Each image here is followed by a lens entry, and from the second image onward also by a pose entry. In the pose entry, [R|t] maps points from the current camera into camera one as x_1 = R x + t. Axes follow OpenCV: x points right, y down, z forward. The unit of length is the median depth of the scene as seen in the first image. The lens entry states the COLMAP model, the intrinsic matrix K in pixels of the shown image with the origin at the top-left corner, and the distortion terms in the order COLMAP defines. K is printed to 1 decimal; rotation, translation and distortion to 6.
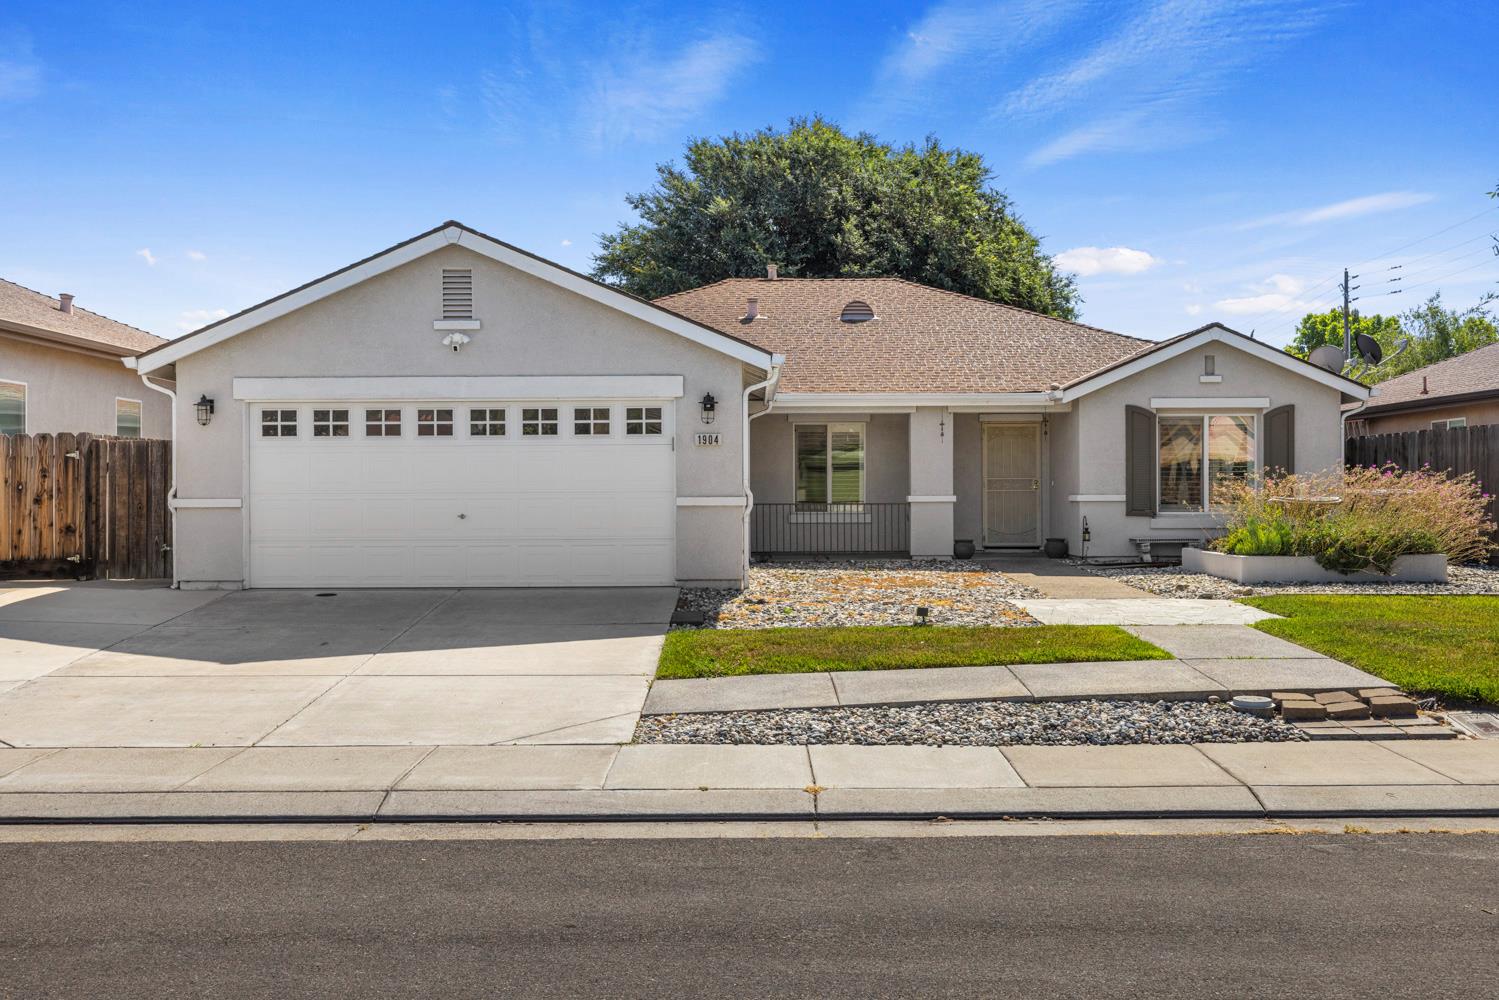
lens RADIAL K [[1510.6, 0, 750.7], [0, 1510.6, 505.0], [0, 0, 1]] dist [0.041855, 0.000000]
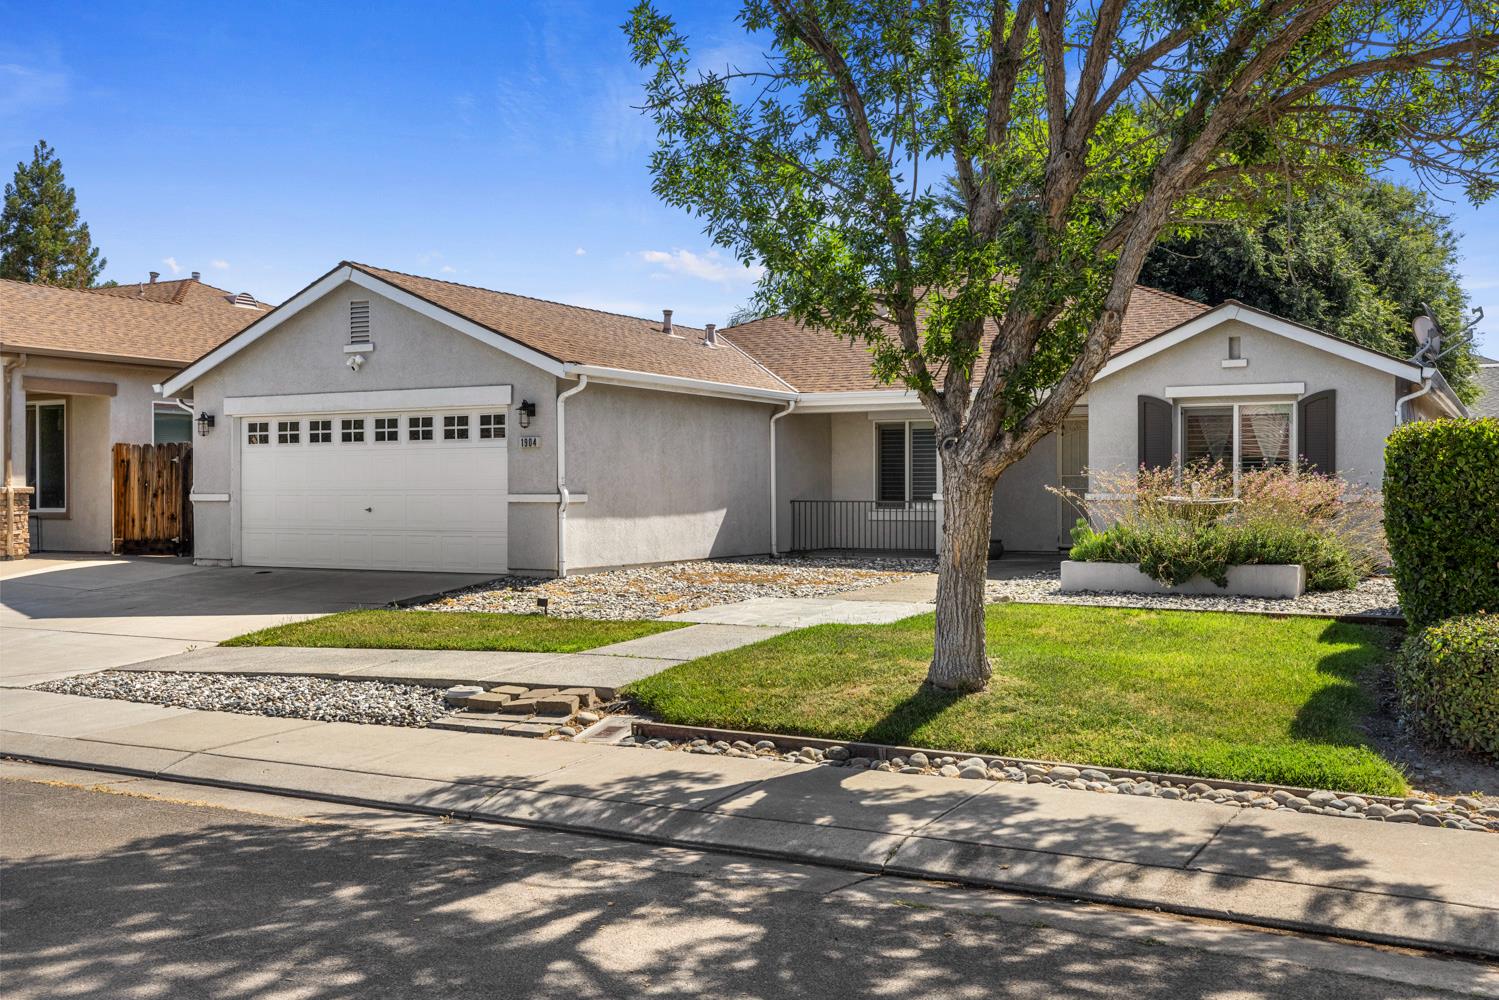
lens RADIAL K [[1510.6, 0, 749.8], [0, 1510.6, 493.3], [0, 0, 1]] dist [0.041855, 0.000000]
pose [[0.869755, 0.004130, -0.493467, 0.651339], [-0.006109, 0.999978, -0.002398, -0.004279], [0.493447, 0.005101, 0.869761, 0.118227]]
